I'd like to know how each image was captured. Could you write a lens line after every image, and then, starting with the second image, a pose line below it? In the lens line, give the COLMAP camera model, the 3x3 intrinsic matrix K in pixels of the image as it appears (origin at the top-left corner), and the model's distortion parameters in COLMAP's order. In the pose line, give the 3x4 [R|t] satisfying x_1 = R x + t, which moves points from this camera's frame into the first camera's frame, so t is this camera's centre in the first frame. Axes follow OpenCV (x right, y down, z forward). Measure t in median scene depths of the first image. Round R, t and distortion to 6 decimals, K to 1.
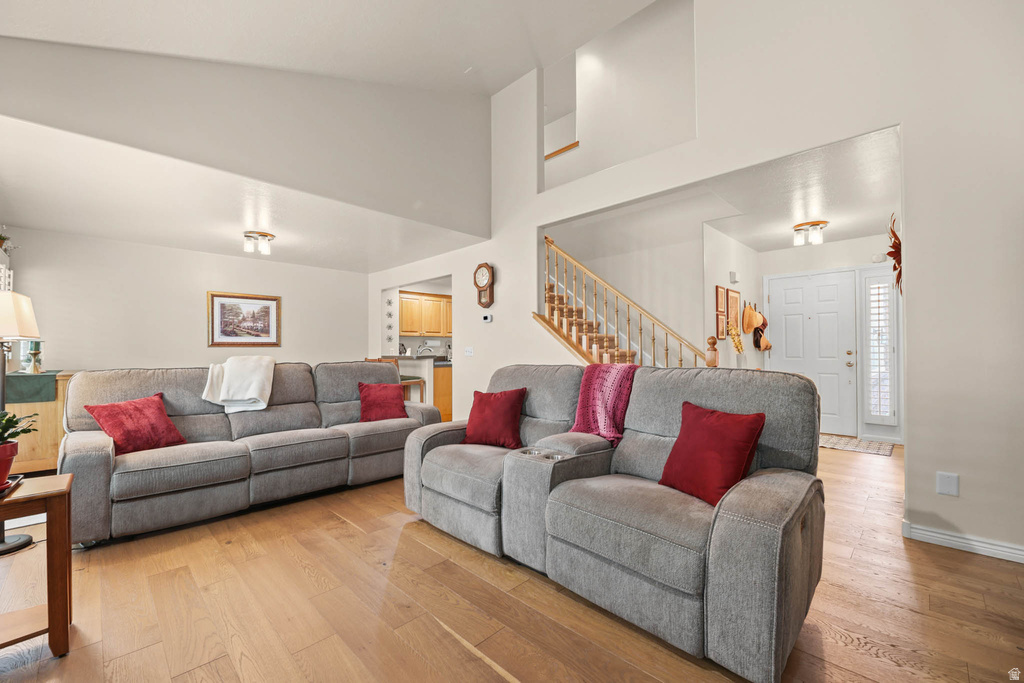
lens RADIAL K [[417.5, 0, 513.4], [0, 417.5, 342.6], [0, 0, 1]] dist [-0.006619, -0.001970]
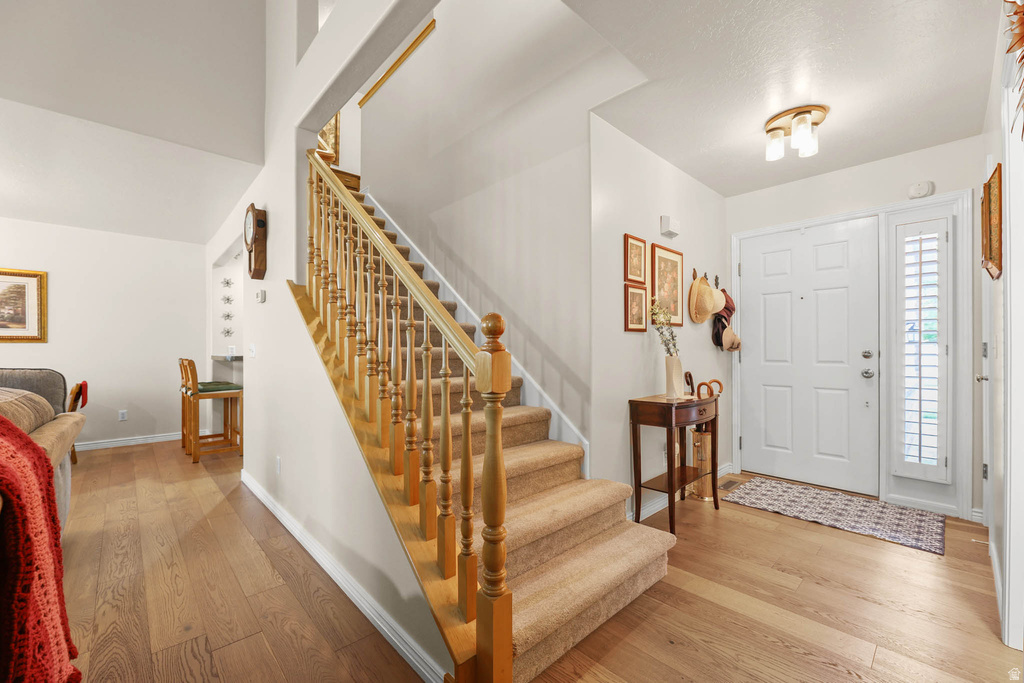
lens RADIAL K [[417.5, 0, 513.7], [0, 417.5, 345.2], [0, 0, 1]] dist [-0.006619, -0.001970]
pose [[0.999599, 0.003028, -0.028163, 0.329558], [-0.002726, 0.999938, 0.010758, 0.006221], [0.028194, -0.010677, 0.999545, 0.403913]]
